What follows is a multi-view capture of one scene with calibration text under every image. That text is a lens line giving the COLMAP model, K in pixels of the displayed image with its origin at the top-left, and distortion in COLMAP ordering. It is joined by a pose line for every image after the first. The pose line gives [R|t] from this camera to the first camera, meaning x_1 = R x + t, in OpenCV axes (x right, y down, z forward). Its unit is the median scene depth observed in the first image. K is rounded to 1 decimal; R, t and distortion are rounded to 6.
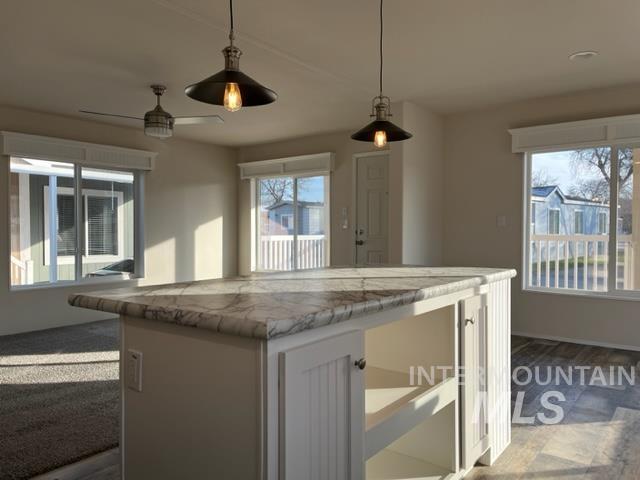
lens RADIAL K [[479.9, 0, 320.0], [0, 479.9, 240.0], [0, 0, 1]] dist [0.069158, -0.098201]
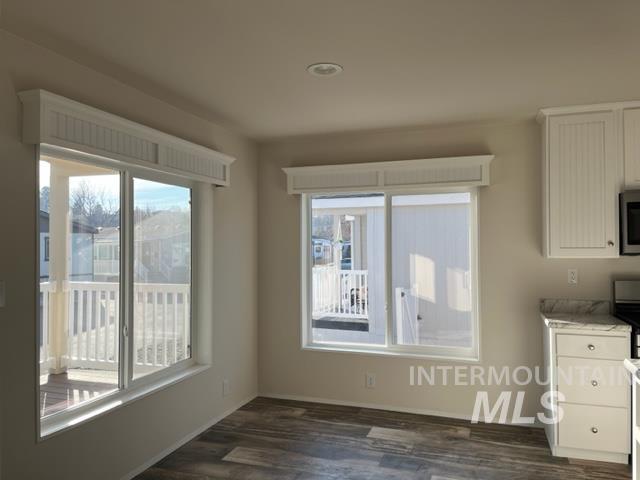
lens RADIAL K [[479.9, 0, 320.0], [0, 479.9, 240.0], [0, 0, 1]] dist [0.069158, -0.098201]
pose [[-0.316970, 0.013844, 0.948334, -0.094045], [0.027378, 0.999610, -0.005442, -0.063148], [-0.948040, 0.024238, -0.317226, 0.715890]]
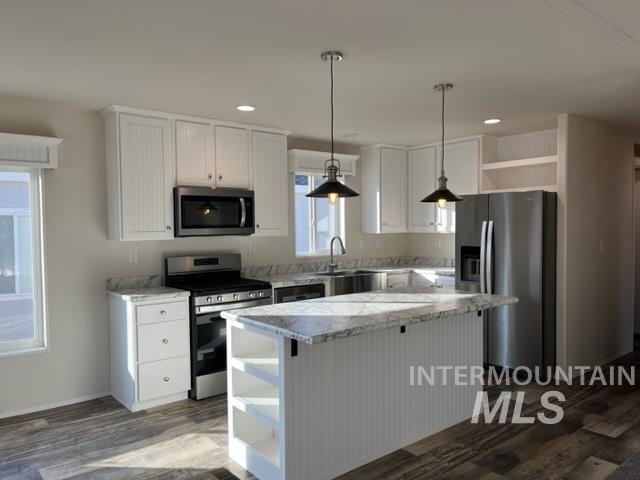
lens RADIAL K [[482.5, 0, 320.7], [0, 482.5, 242.7], [0, 0, 1]] dist [0.078454, -0.100947]
pose [[-0.975246, 0.000560, 0.221123, -0.036825], [0.014087, 0.998123, 0.059600, -0.069928], [-0.220675, 0.061240, -0.973423, 0.843584]]
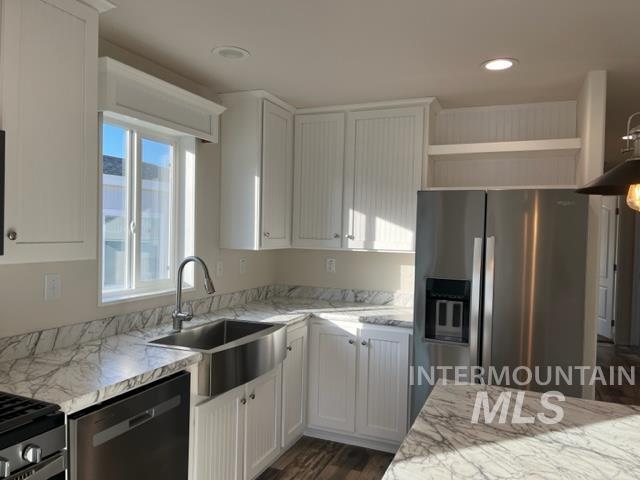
lens RADIAL K [[482.5, 0, 320.7], [0, 482.5, 242.7], [0, 0, 1]] dist [0.078454, -0.100947]
pose [[-0.963103, -0.017028, -0.268592, 0.133895], [-0.030554, 0.998462, 0.046259, -0.065657], [0.267392, 0.052759, -0.962143, 0.436338]]
